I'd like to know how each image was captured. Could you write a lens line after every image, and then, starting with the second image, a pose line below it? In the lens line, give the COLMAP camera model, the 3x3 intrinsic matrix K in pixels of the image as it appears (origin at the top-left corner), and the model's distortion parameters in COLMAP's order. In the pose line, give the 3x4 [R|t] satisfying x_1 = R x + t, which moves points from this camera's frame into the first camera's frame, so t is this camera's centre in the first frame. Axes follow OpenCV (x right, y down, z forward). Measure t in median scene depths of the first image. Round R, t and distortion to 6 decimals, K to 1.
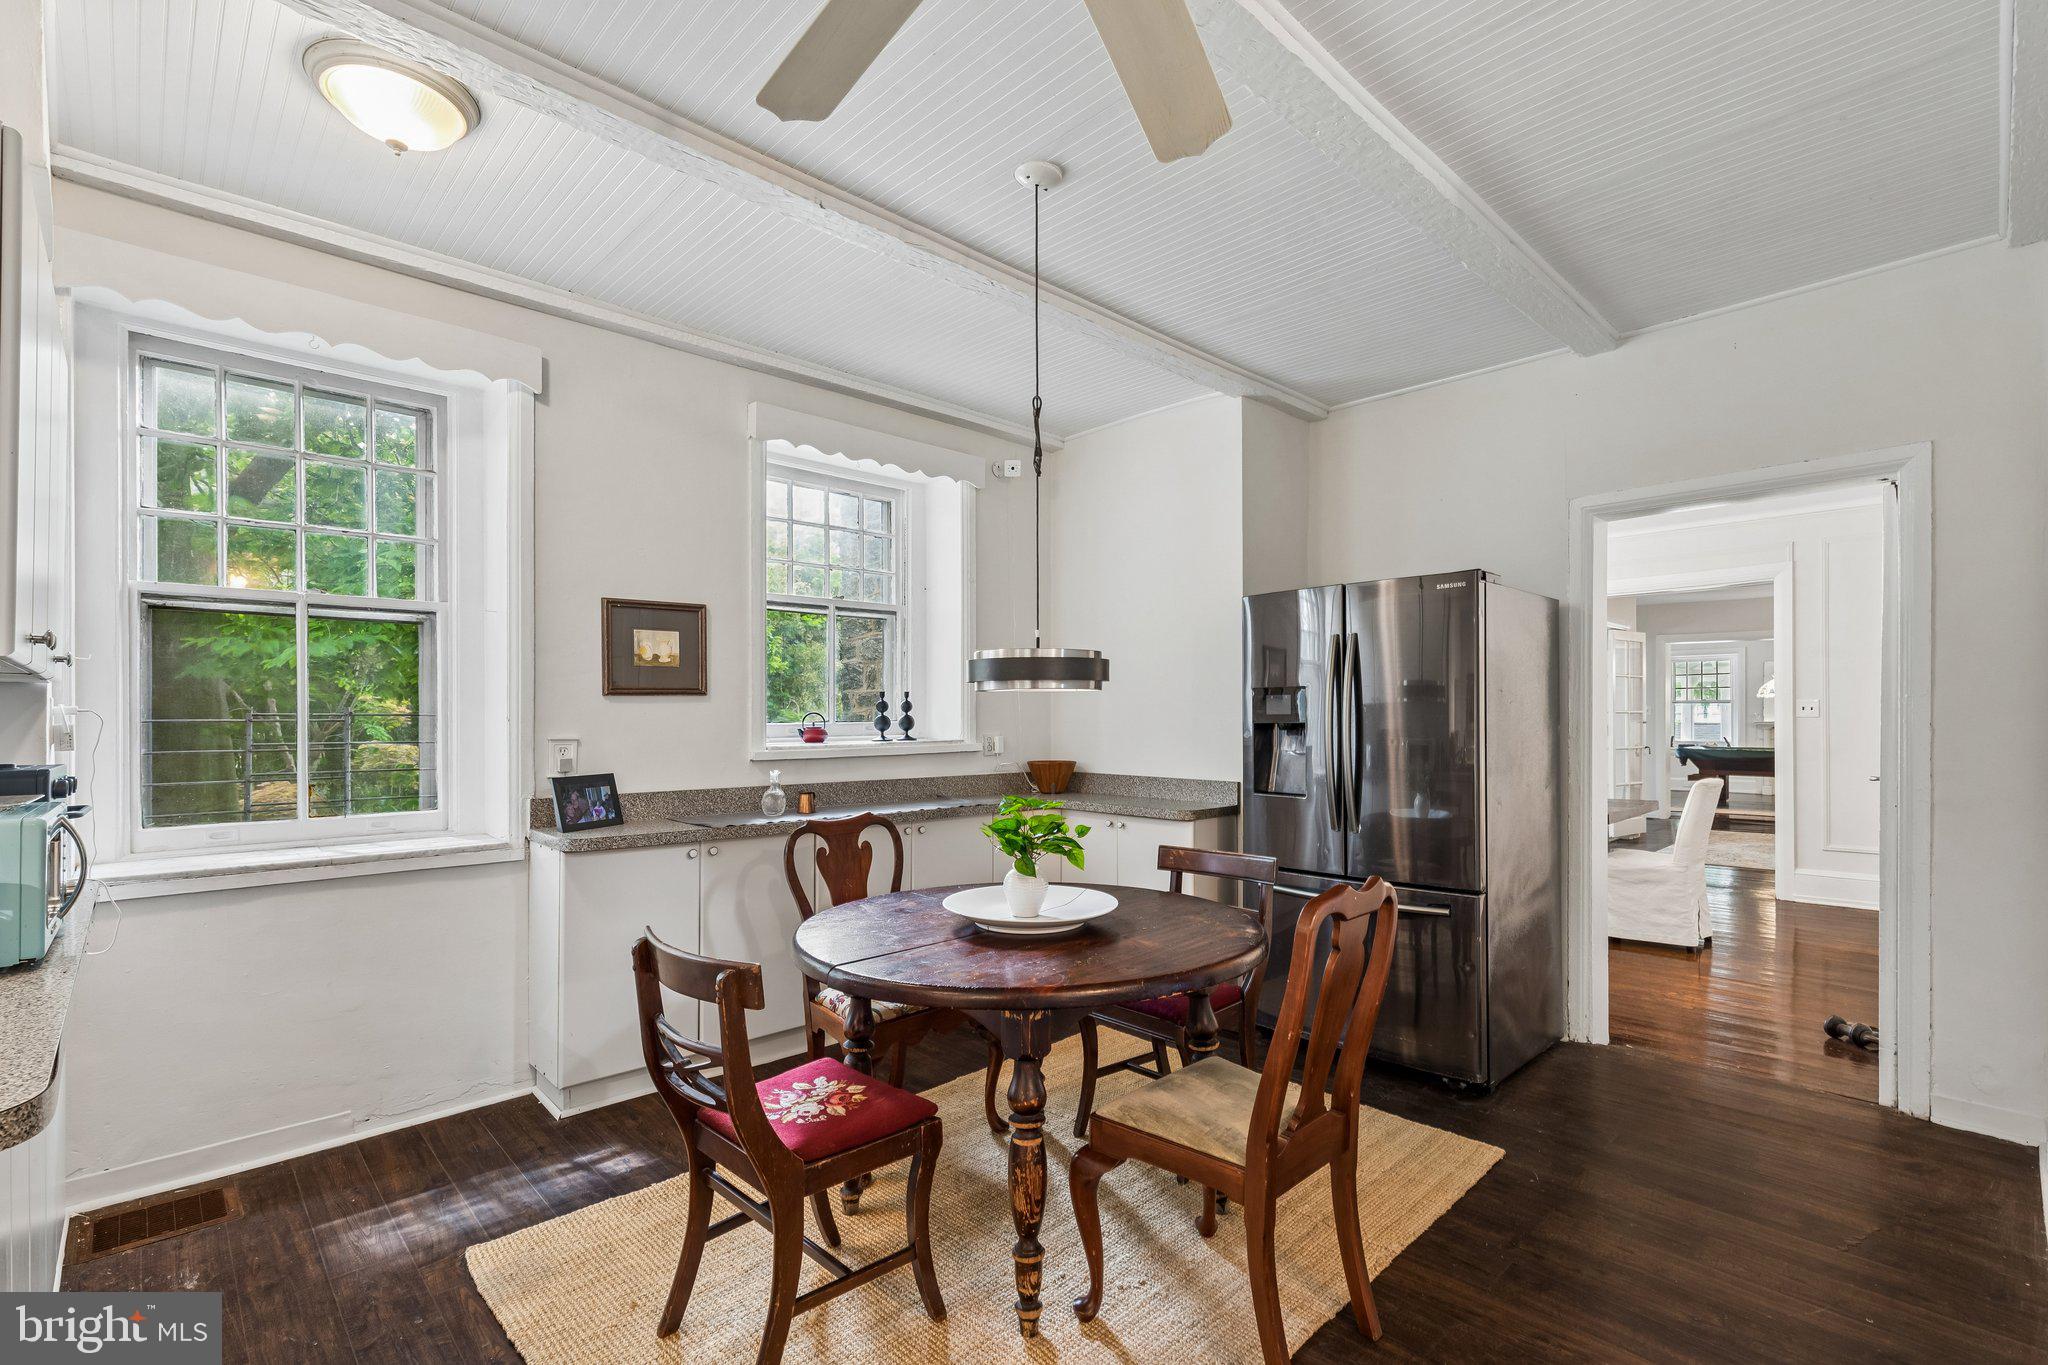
lens RADIAL K [[928.8, 0, 1026.3], [0, 928.8, 713.0], [0, 0, 1]] dist [0.002761, 0.000364]
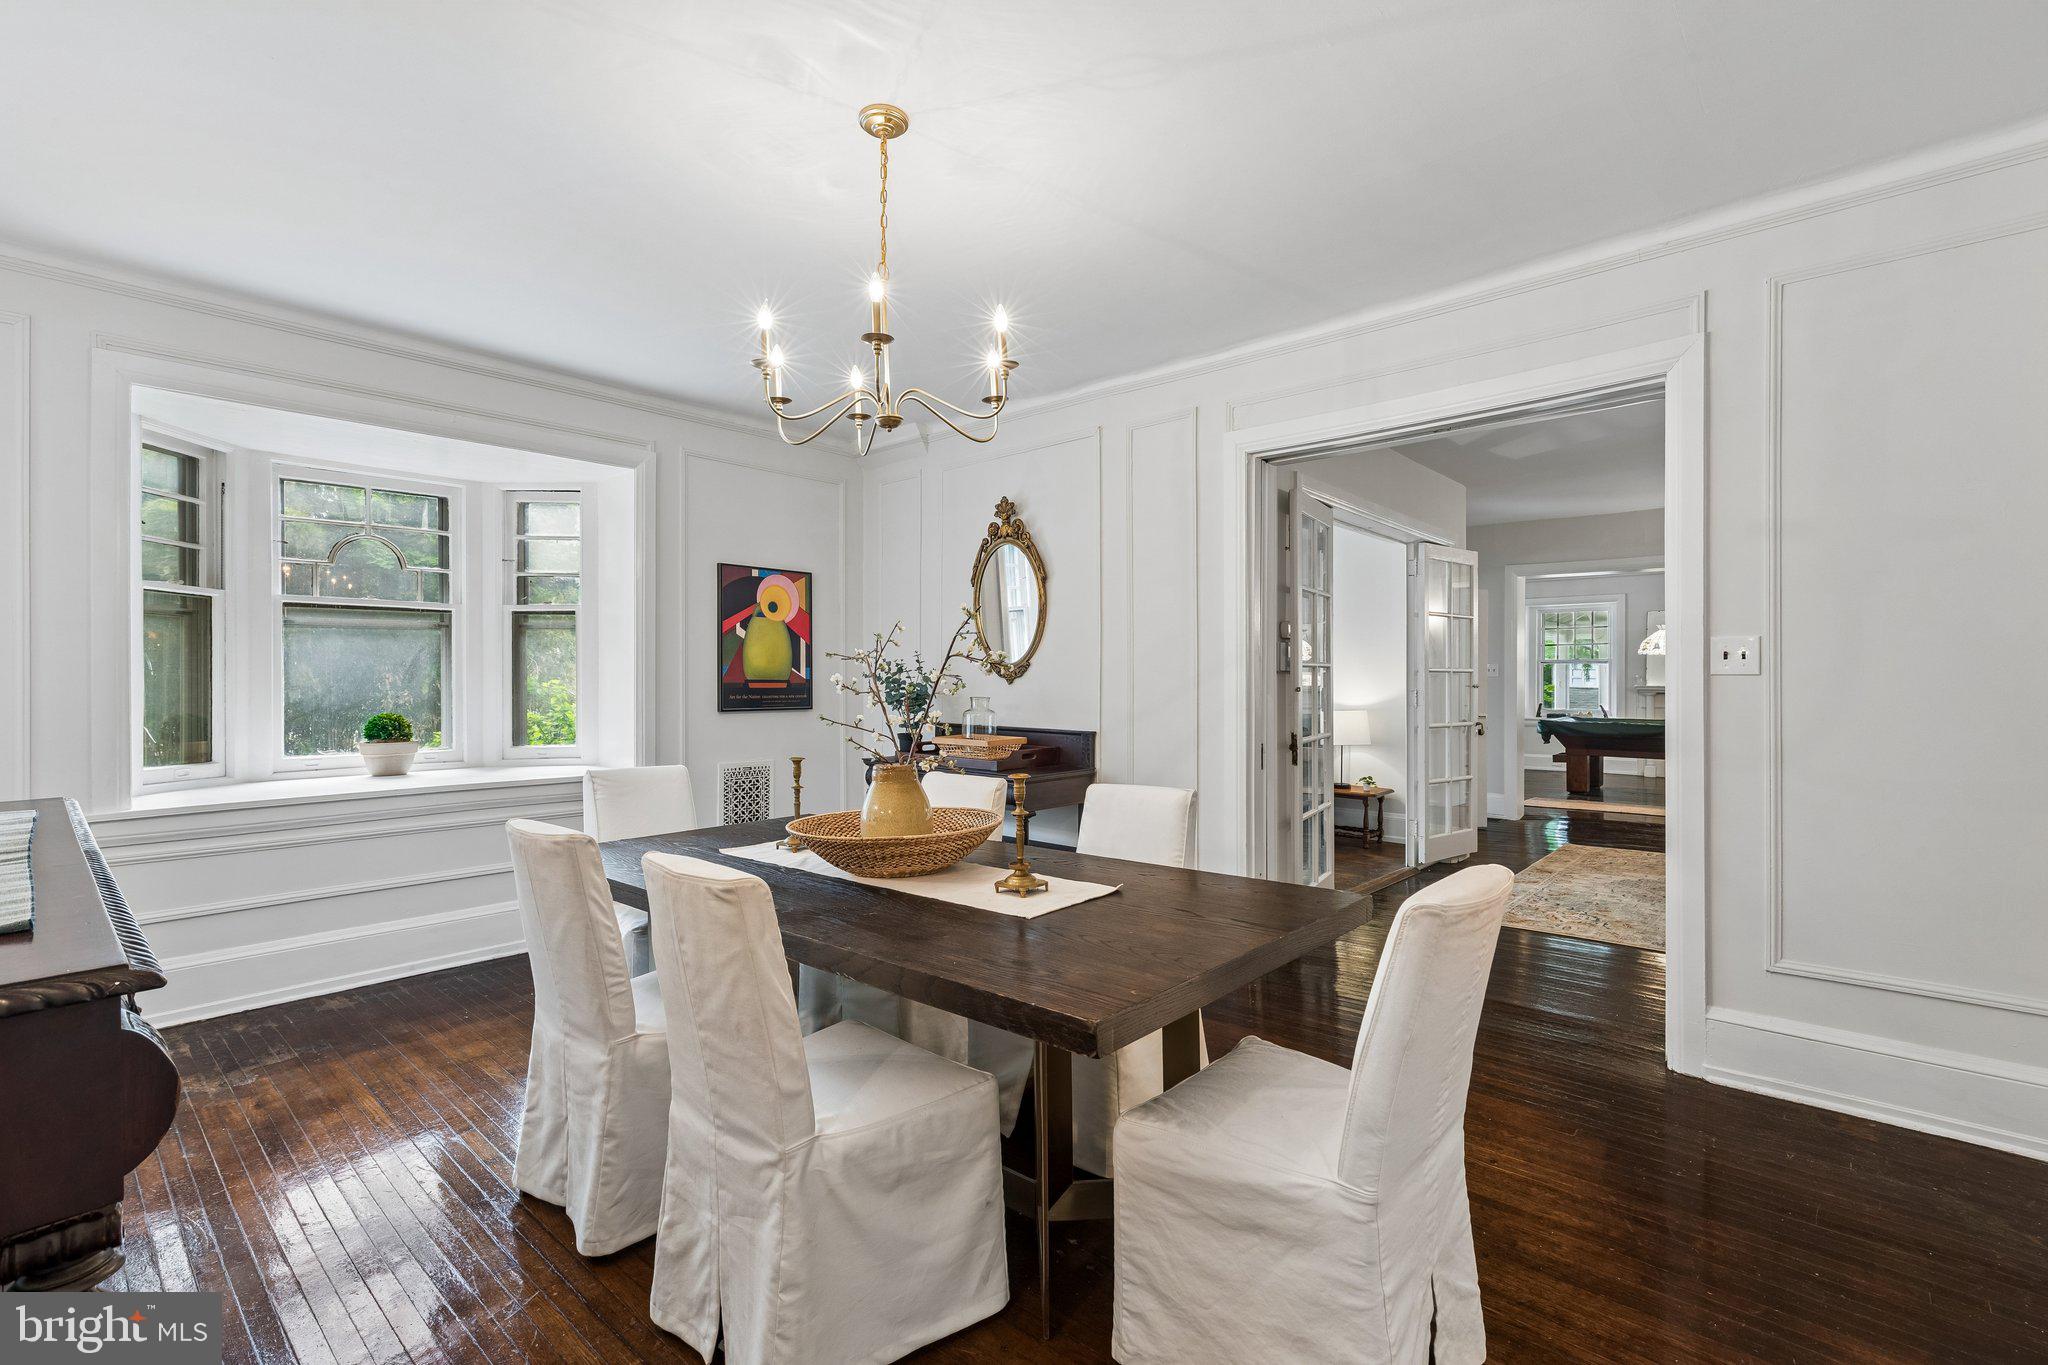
lens RADIAL K [[907.6, 0, 1024.0], [0, 907.6, 682.5], [0, 0, 1]] dist [0.000916, -0.000162]
pose [[0.997692, -0.000585, 0.067899, 0.228543], [0.000261, 0.999989, 0.004780, 0.002966], [-0.067901, -0.004751, 0.997681, 0.286645]]
